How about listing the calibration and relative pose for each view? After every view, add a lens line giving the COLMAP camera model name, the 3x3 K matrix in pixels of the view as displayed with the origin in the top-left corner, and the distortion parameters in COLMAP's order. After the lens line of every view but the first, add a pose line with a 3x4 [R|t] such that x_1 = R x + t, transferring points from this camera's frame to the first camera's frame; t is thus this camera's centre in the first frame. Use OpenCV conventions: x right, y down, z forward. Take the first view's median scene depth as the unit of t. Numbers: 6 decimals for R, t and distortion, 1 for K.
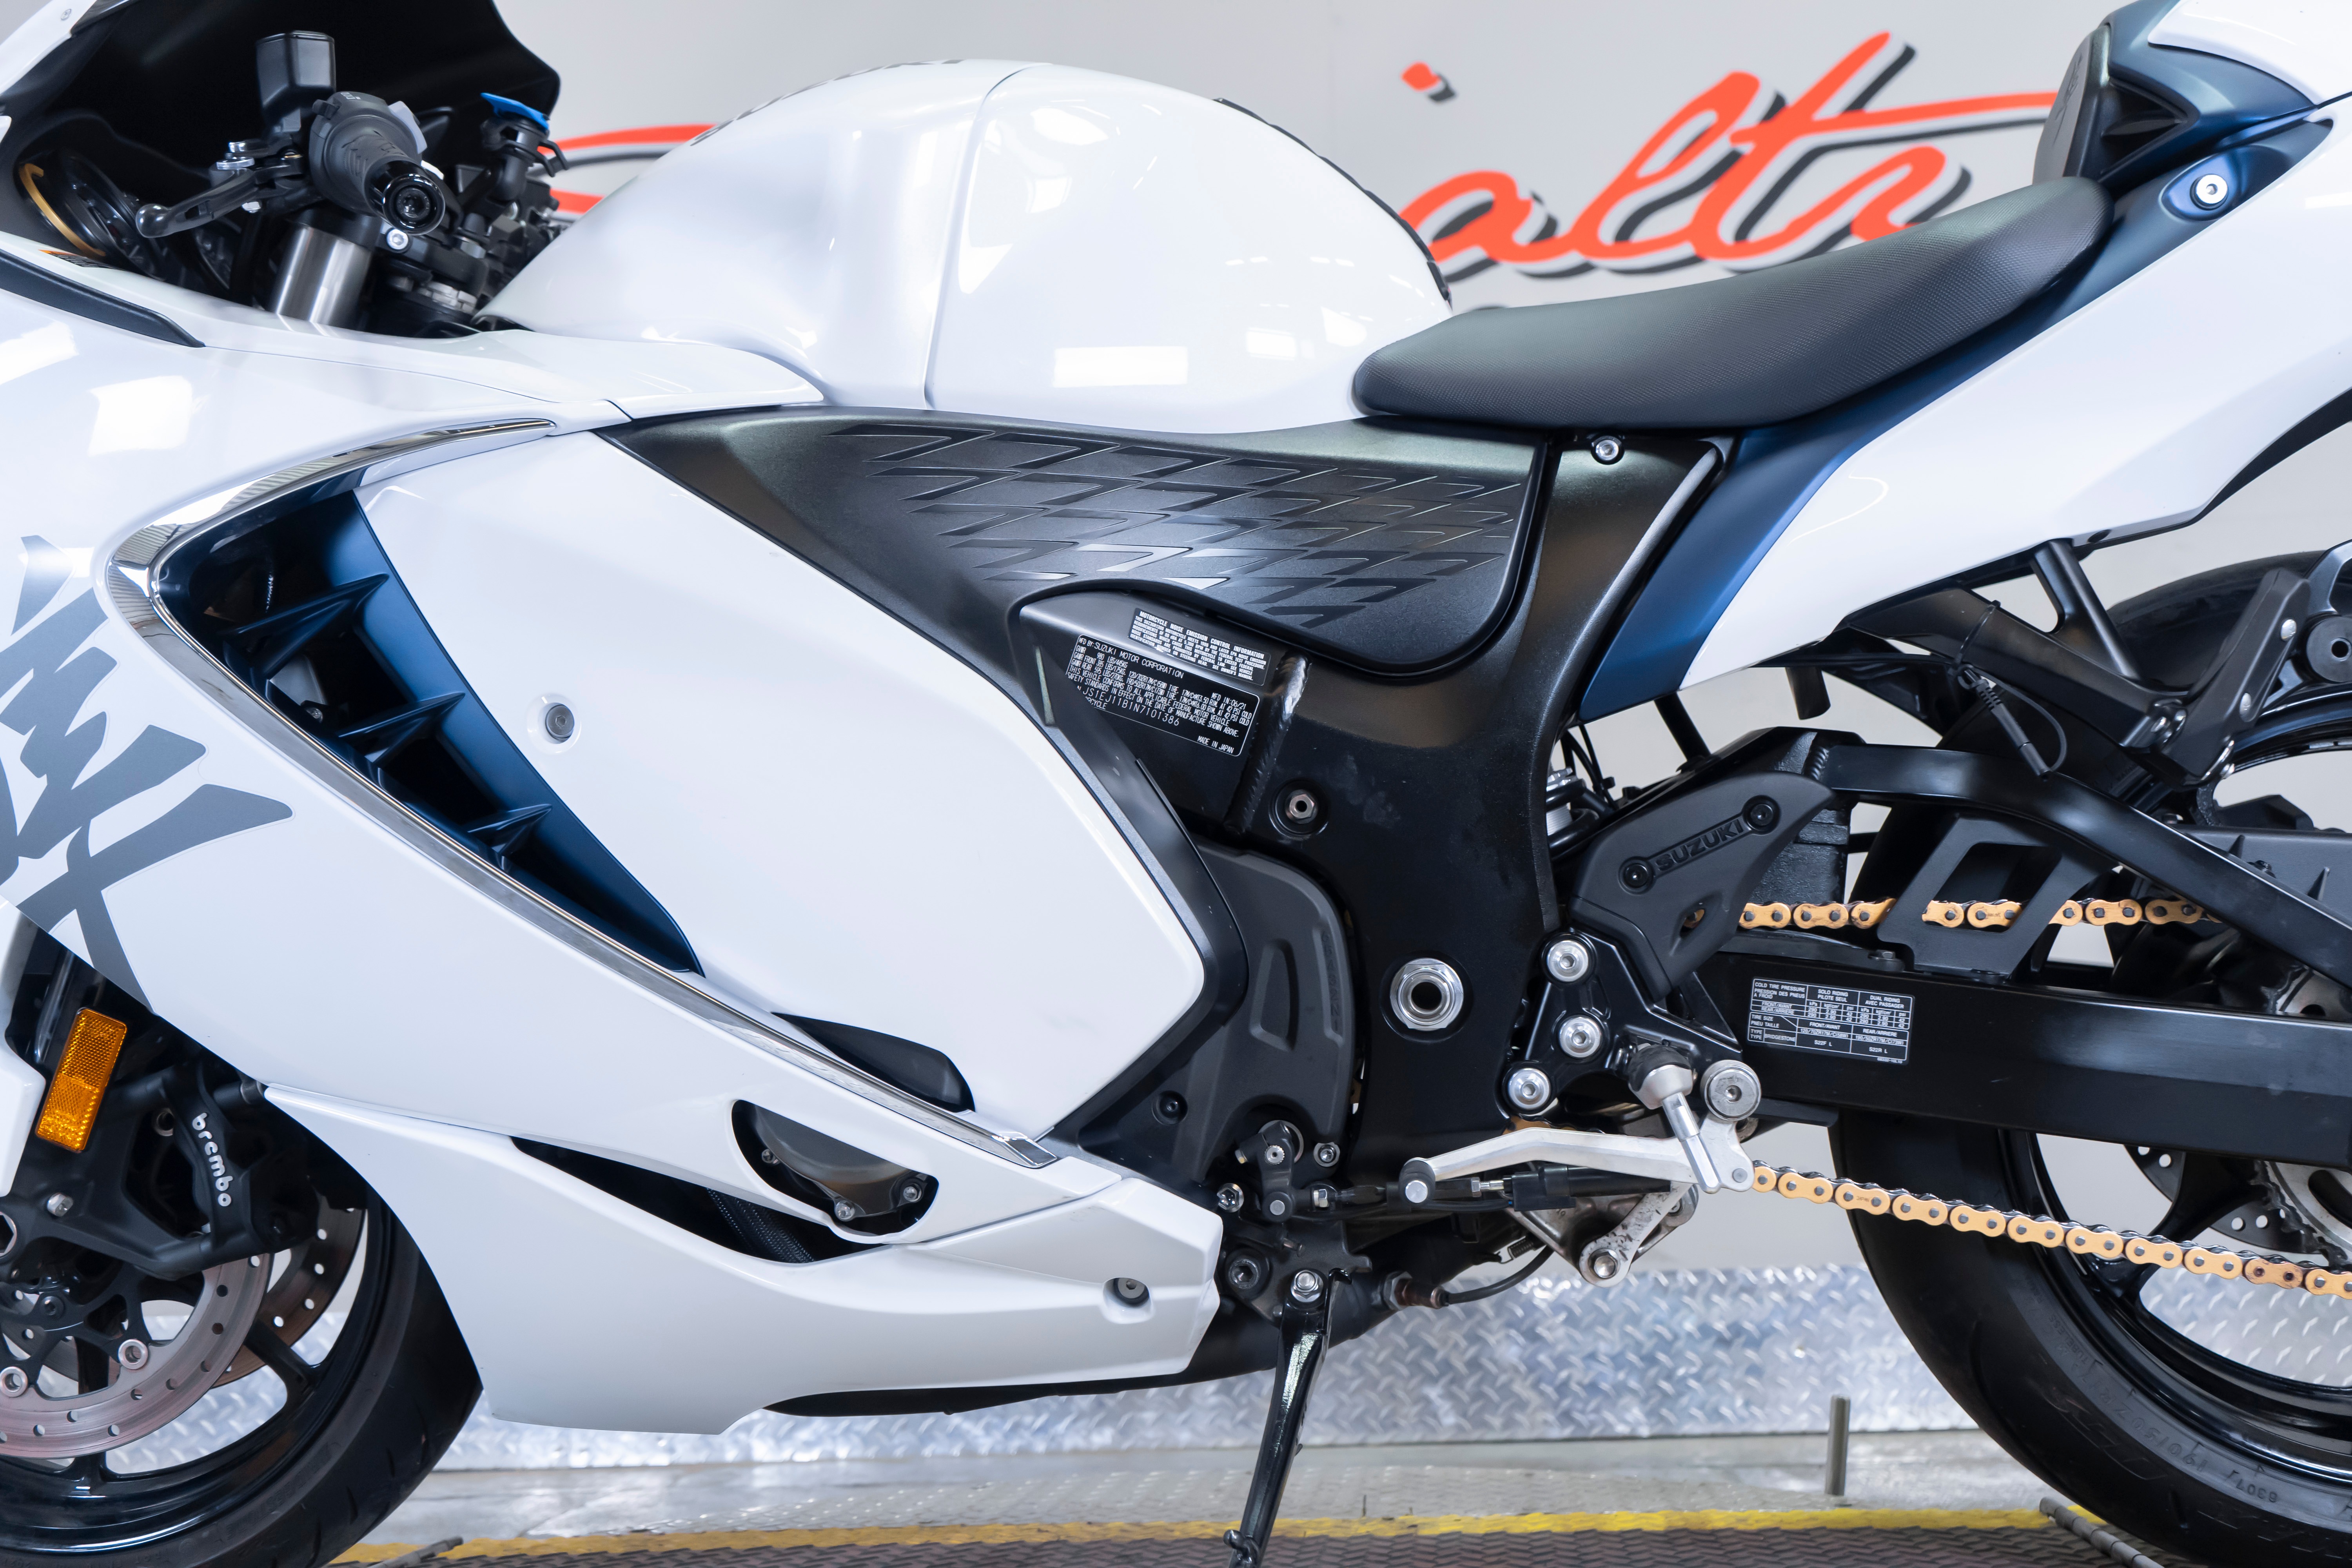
lens RADIAL K [[2268.2, 0, 1130.7], [0, 2268.2, 757.4], [0, 0, 1]] dist [0.008087, 0.000000]
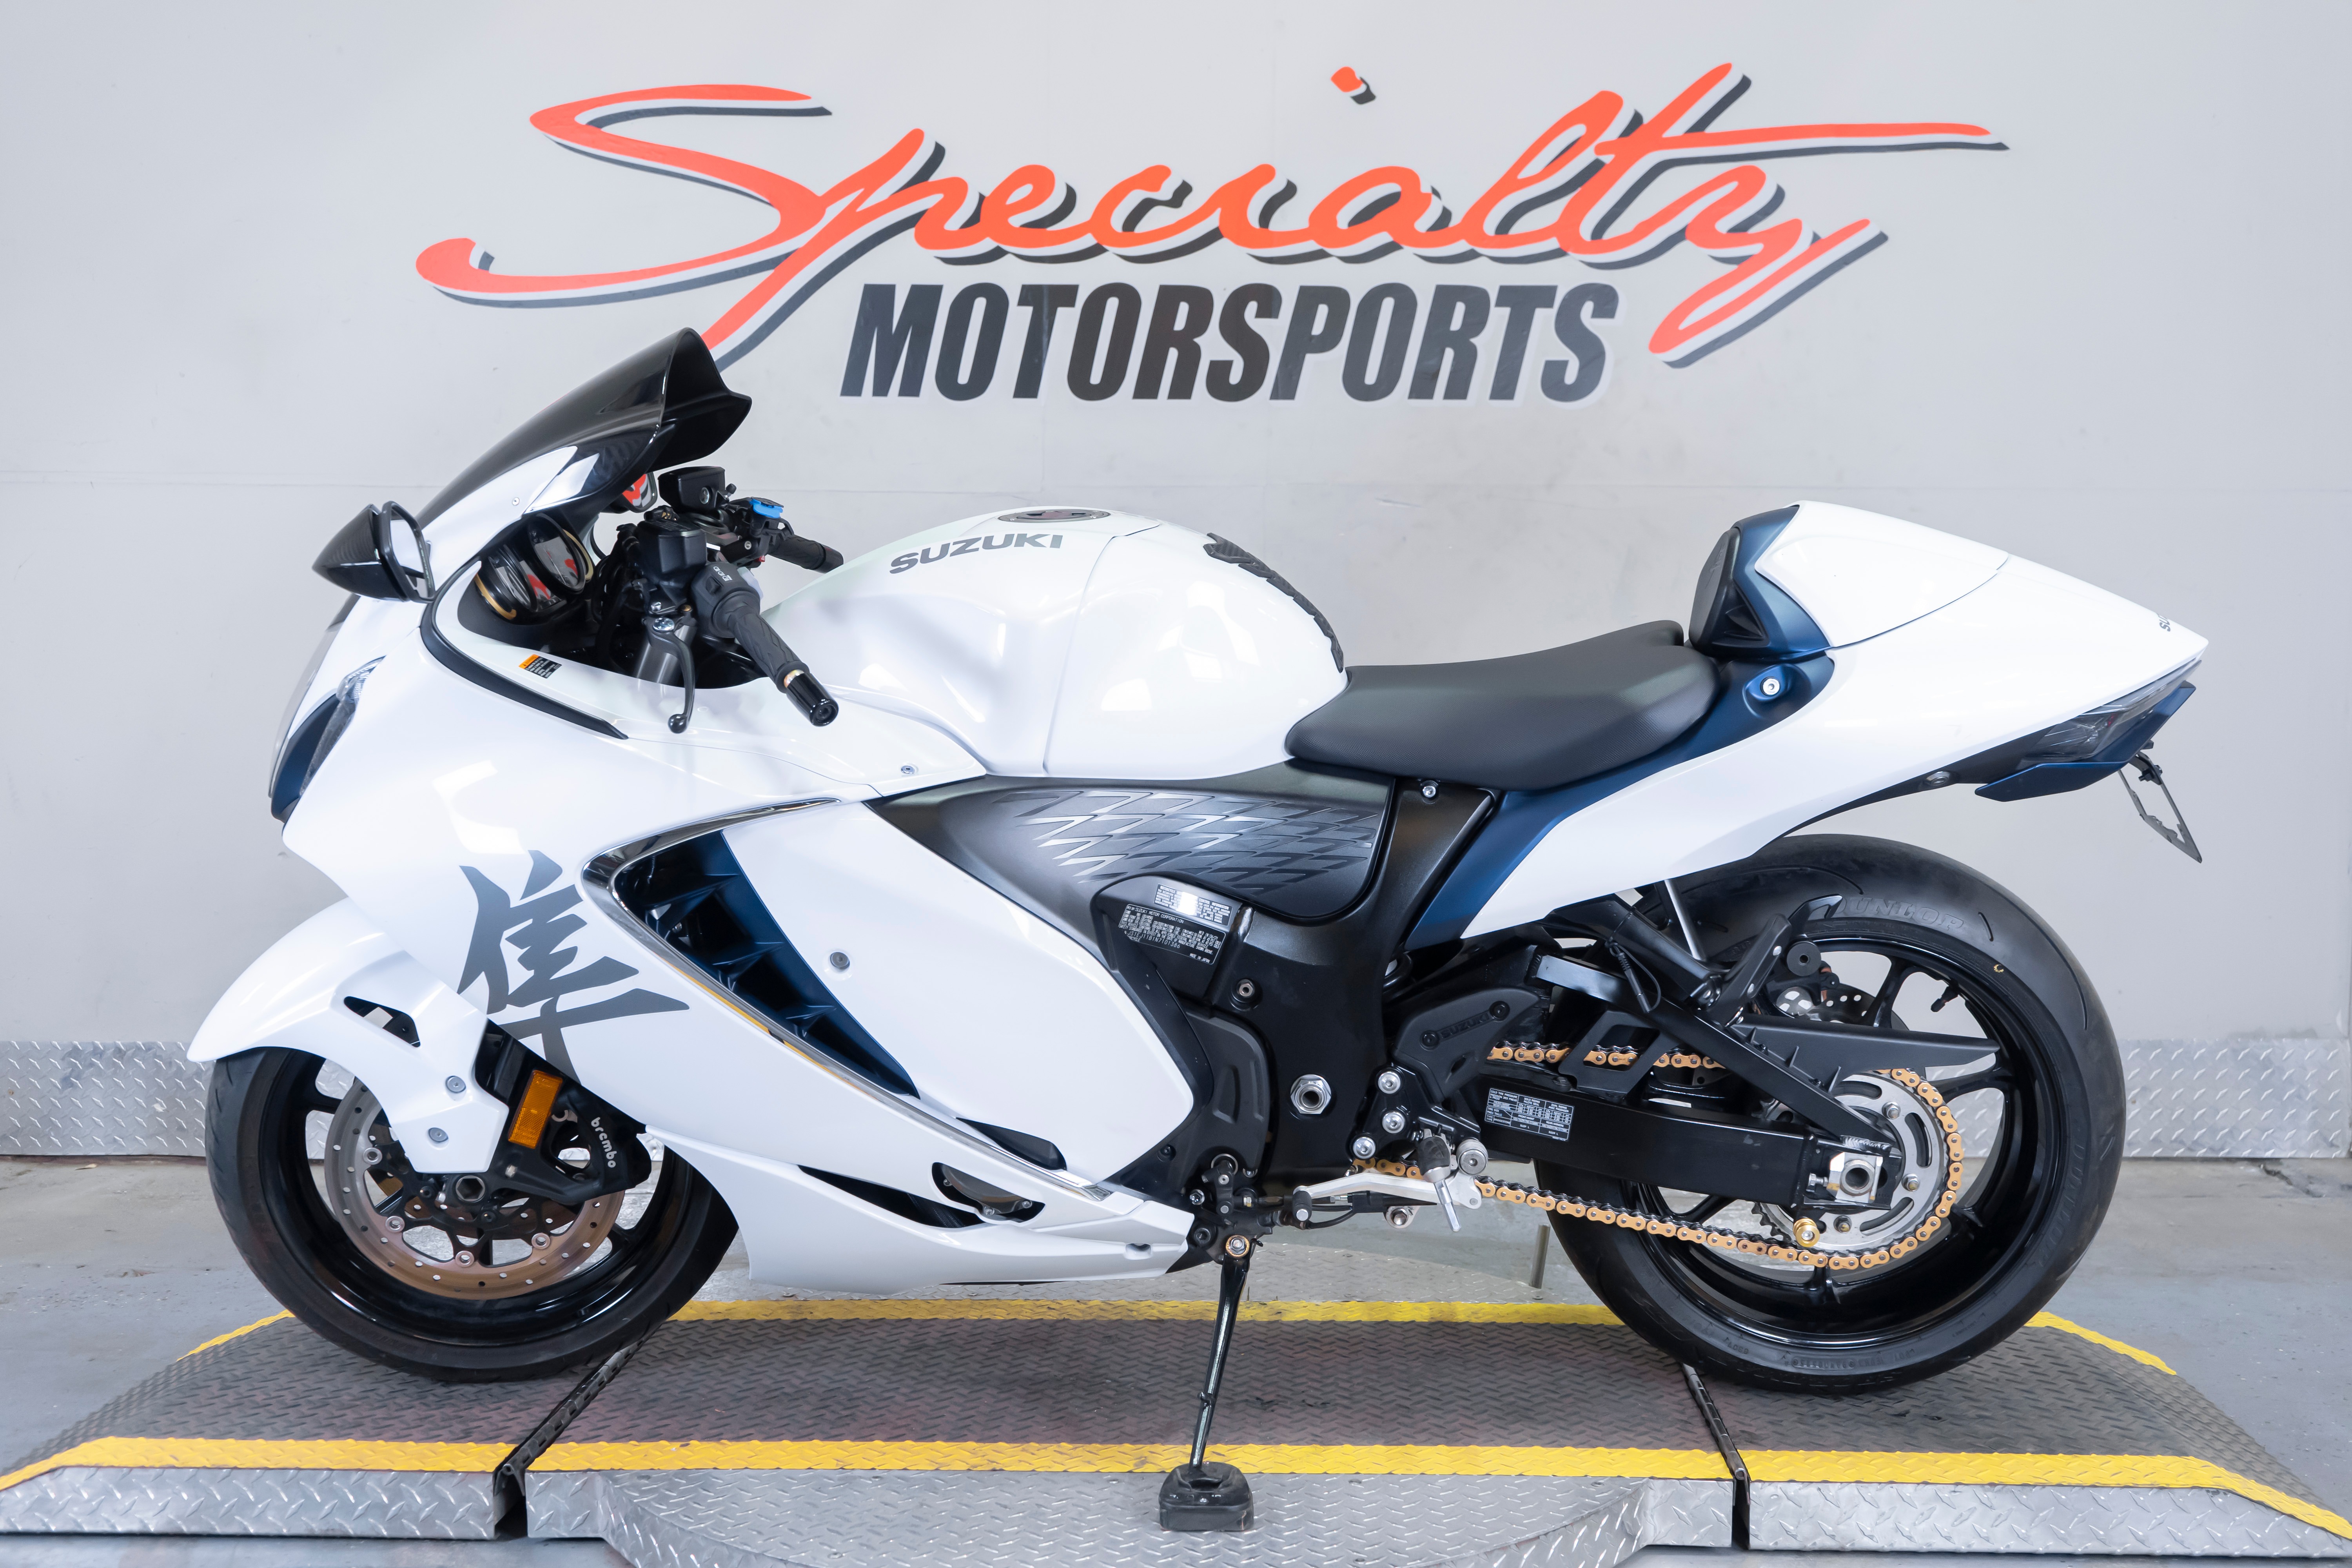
lens RADIAL K [[2424.4, 0, 1177.0], [0, 2424.4, 765.3], [0, 0, 1]] dist [0.017223, 0.000000]
pose [[0.996770, 0.023100, 0.076915, -0.130188], [-0.039927, 0.973532, 0.225038, -0.580836], [-0.069681, -0.227382, 0.971310, -0.806482]]
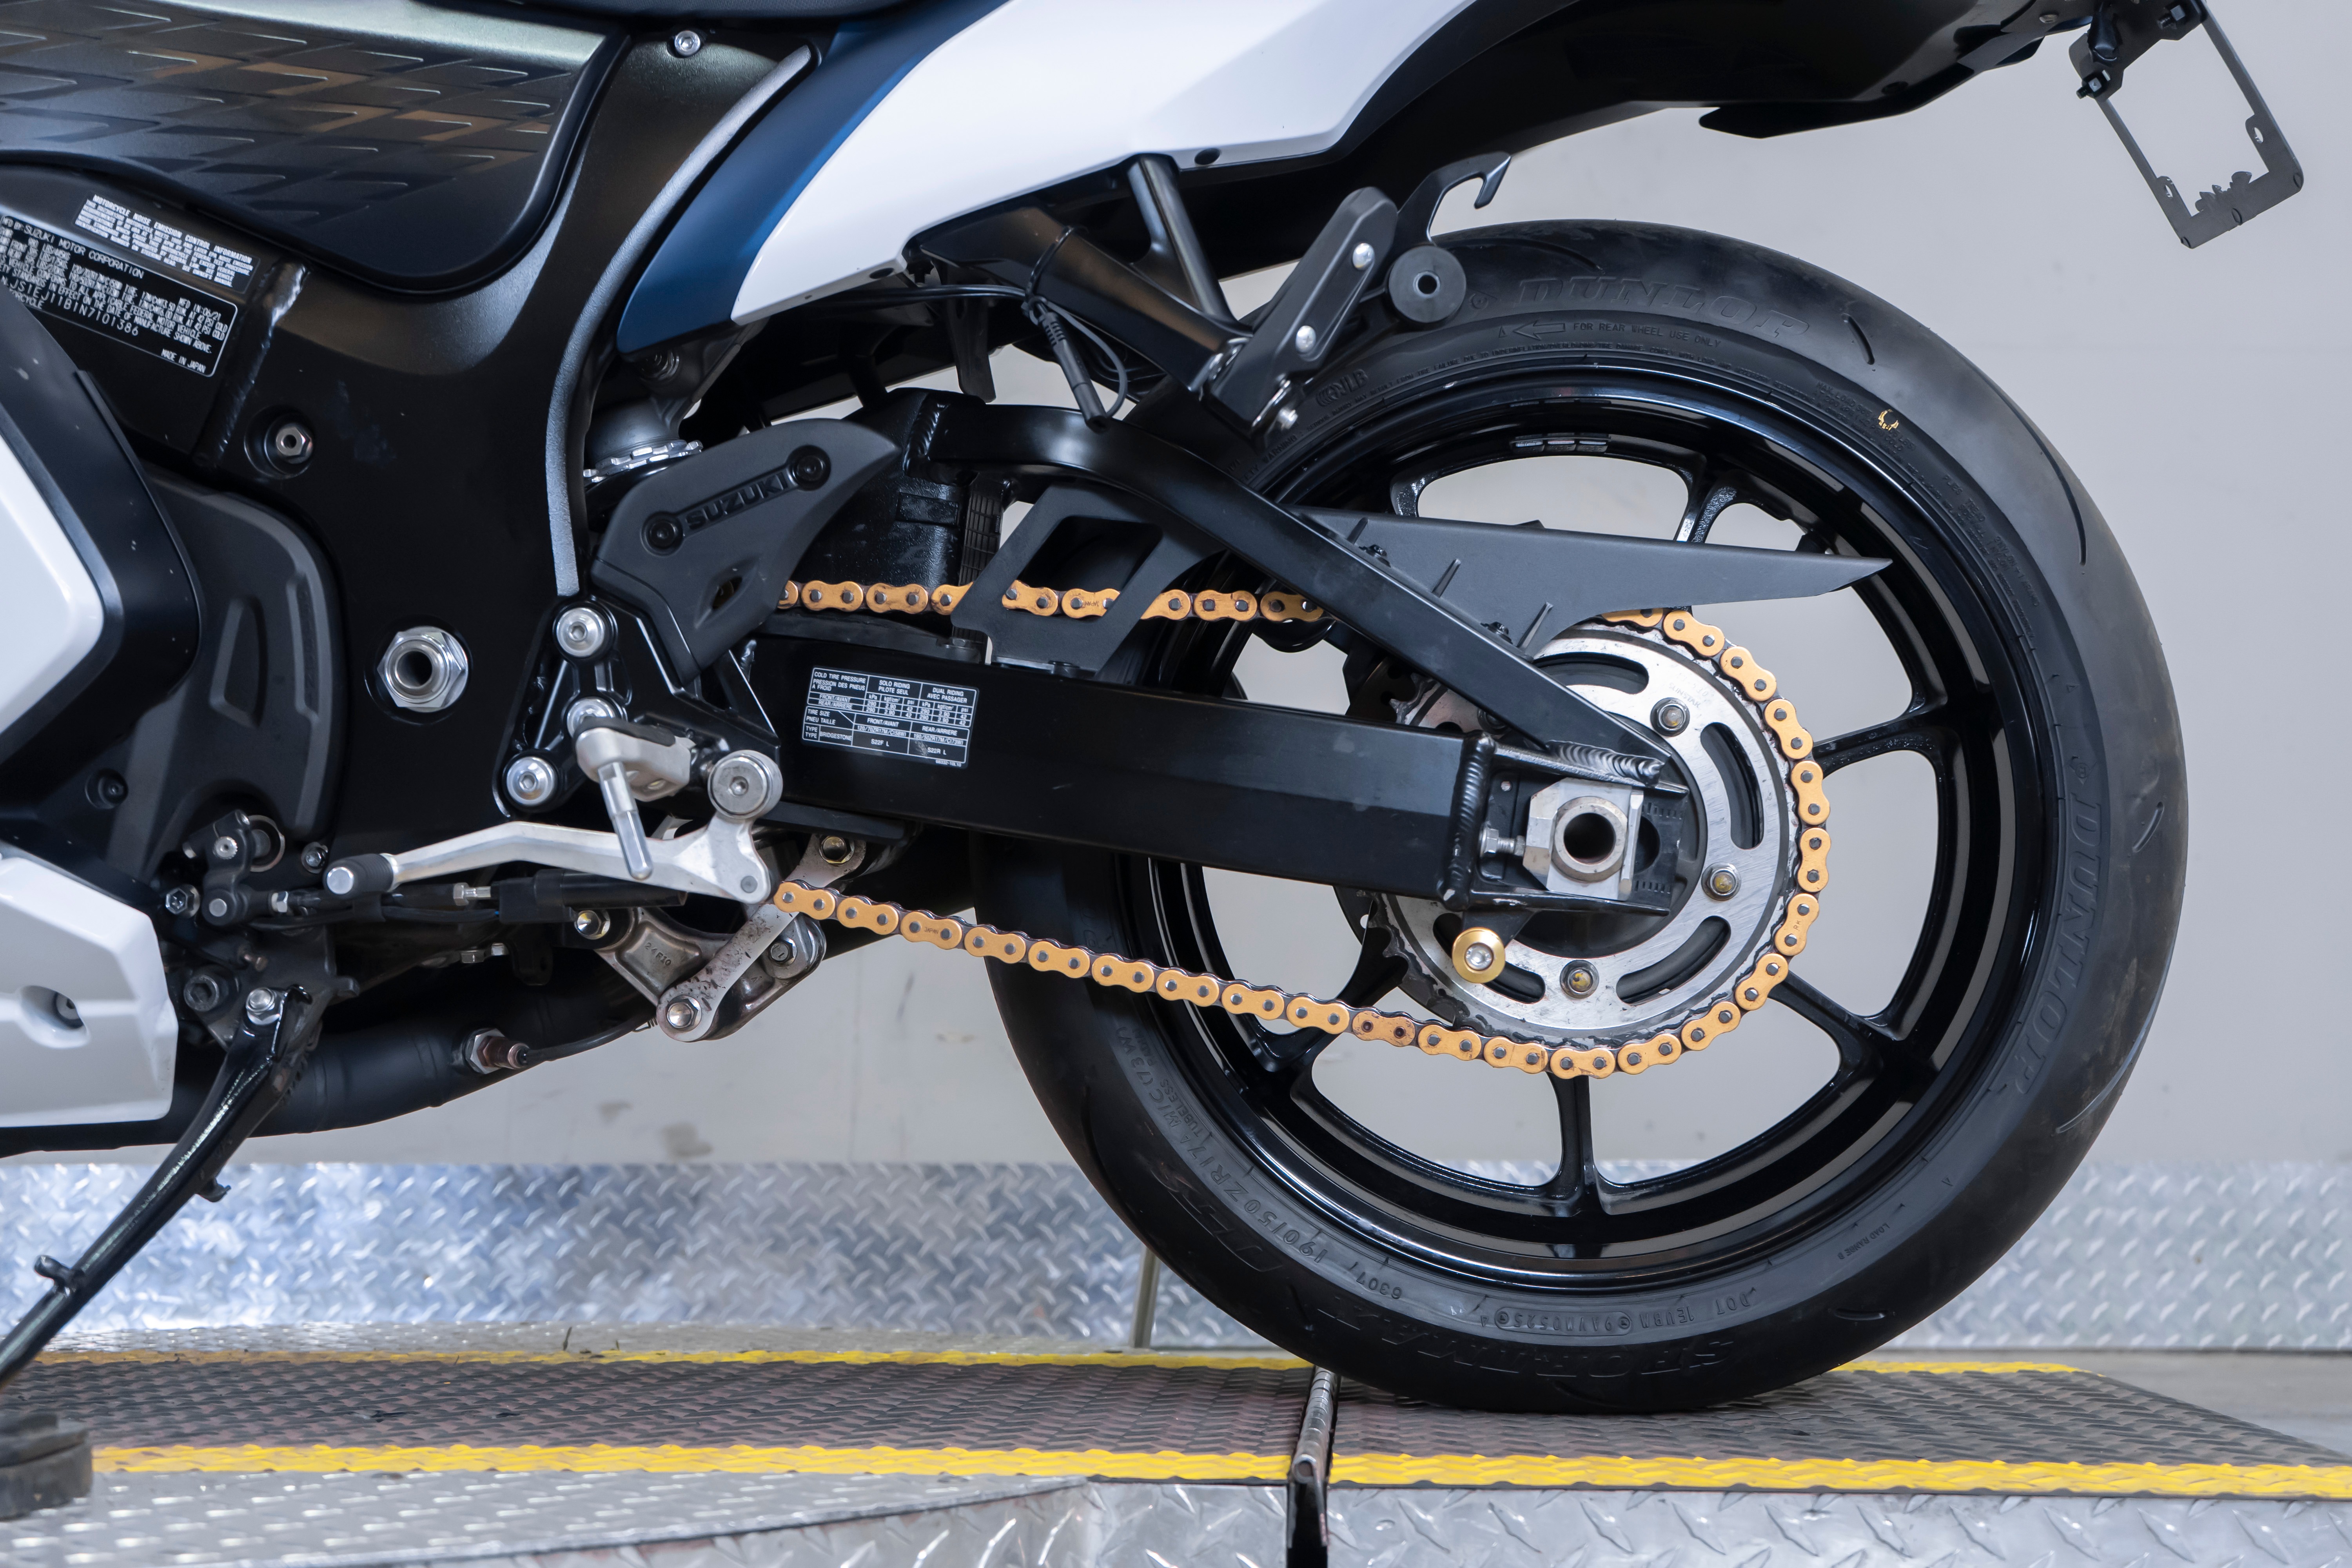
lens RADIAL K [[2576.8, 0, 1169.7], [0, 2576.8, 777.2], [0, 0, 1]] dist [0.023910, 0.000000]
pose [[0.998056, 0.042709, 0.045391, 0.366519], [-0.043981, 0.998657, 0.027396, 0.106337], [-0.044160, -0.029339, 0.998594, 0.026029]]
